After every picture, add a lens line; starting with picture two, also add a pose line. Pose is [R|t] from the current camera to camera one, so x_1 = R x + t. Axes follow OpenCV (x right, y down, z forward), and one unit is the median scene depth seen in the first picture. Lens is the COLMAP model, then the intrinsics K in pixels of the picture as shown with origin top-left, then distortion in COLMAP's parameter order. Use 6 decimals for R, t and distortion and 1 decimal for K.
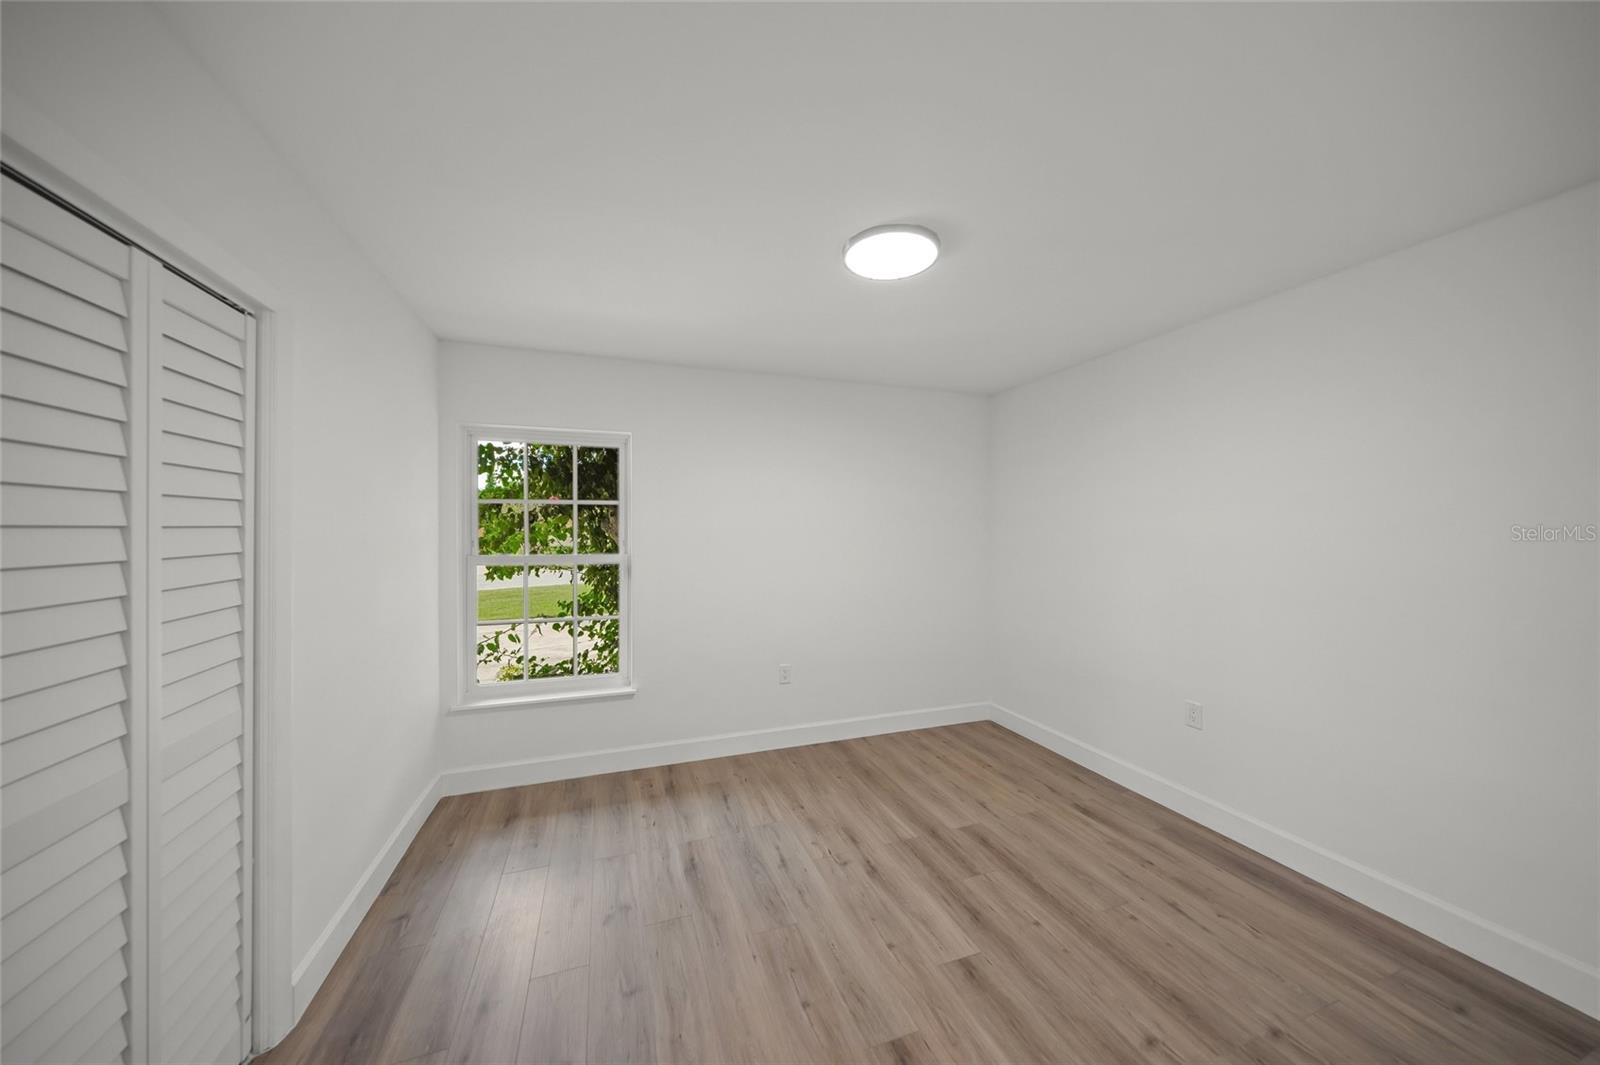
lens RADIAL K [[544.0, 0, 792.5], [0, 544.0, 534.7], [0, 0, 1]] dist [0.000651, 0.000025]
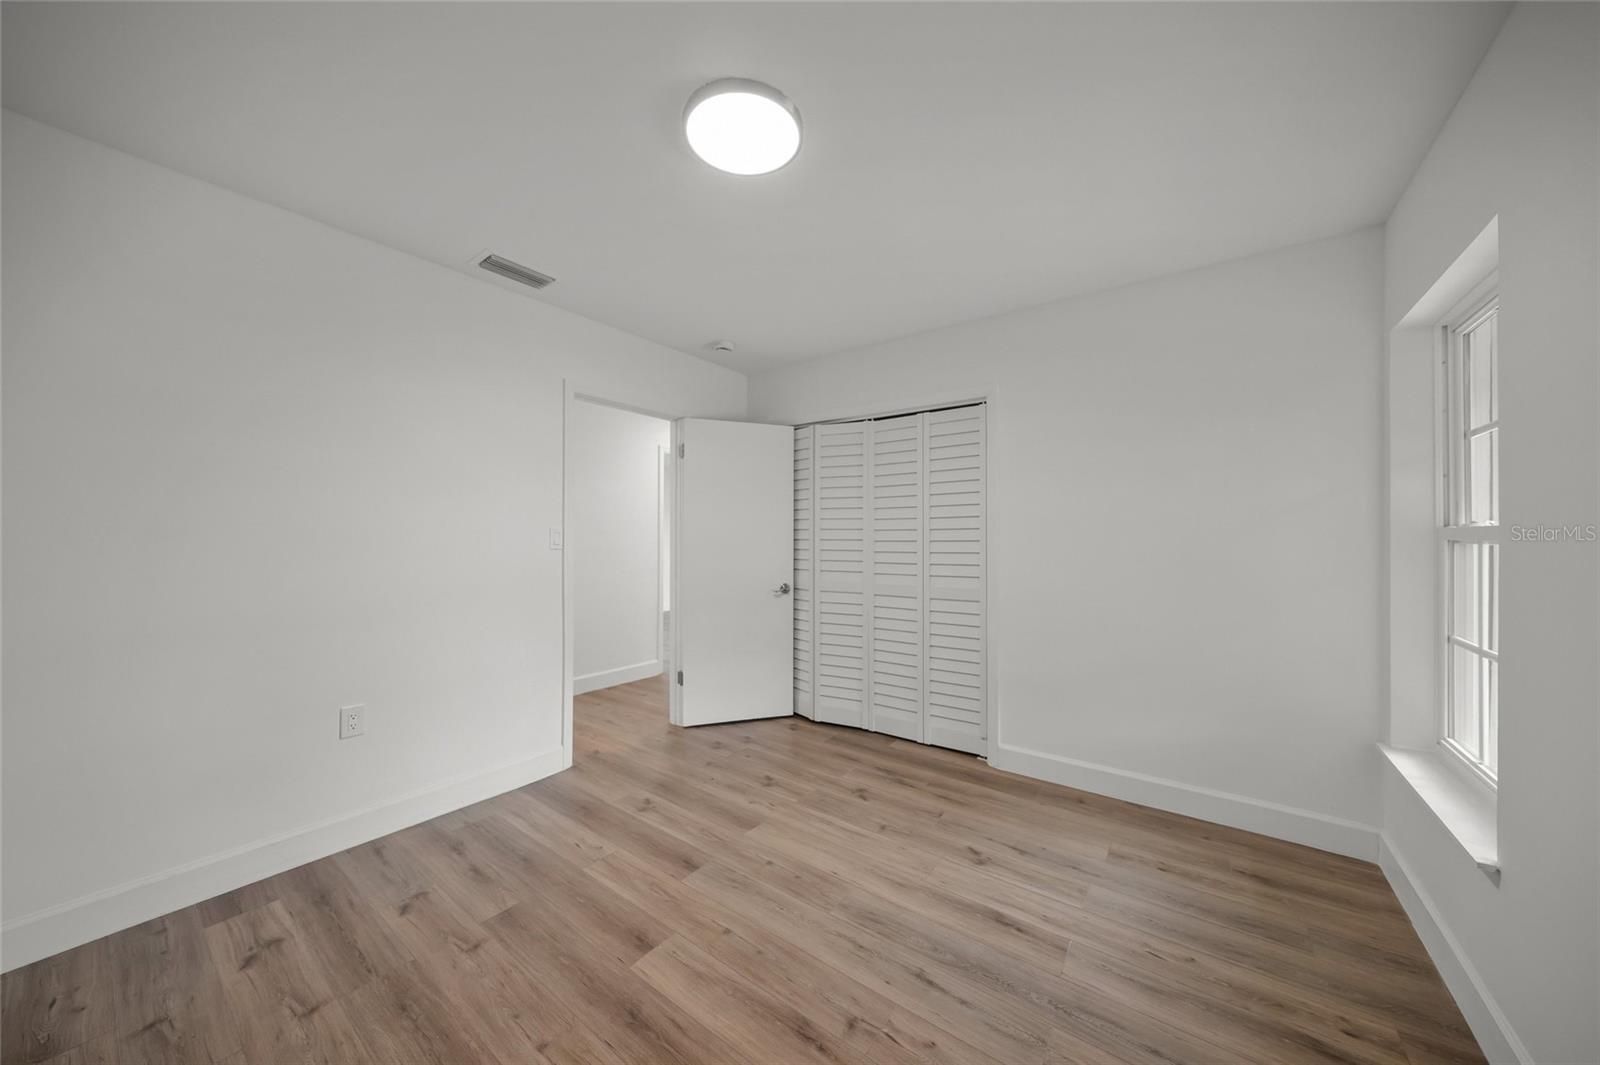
lens RADIAL K [[544.0, 0, 792.5], [0, 544.0, 534.7], [0, 0, 1]] dist [0.000651, 0.000025]
pose [[-0.828857, -0.005724, -0.559431, 0.552191], [-0.006083, 0.999981, -0.001219, 0.084280], [0.559427, 0.002393, -0.828876, 1.661032]]
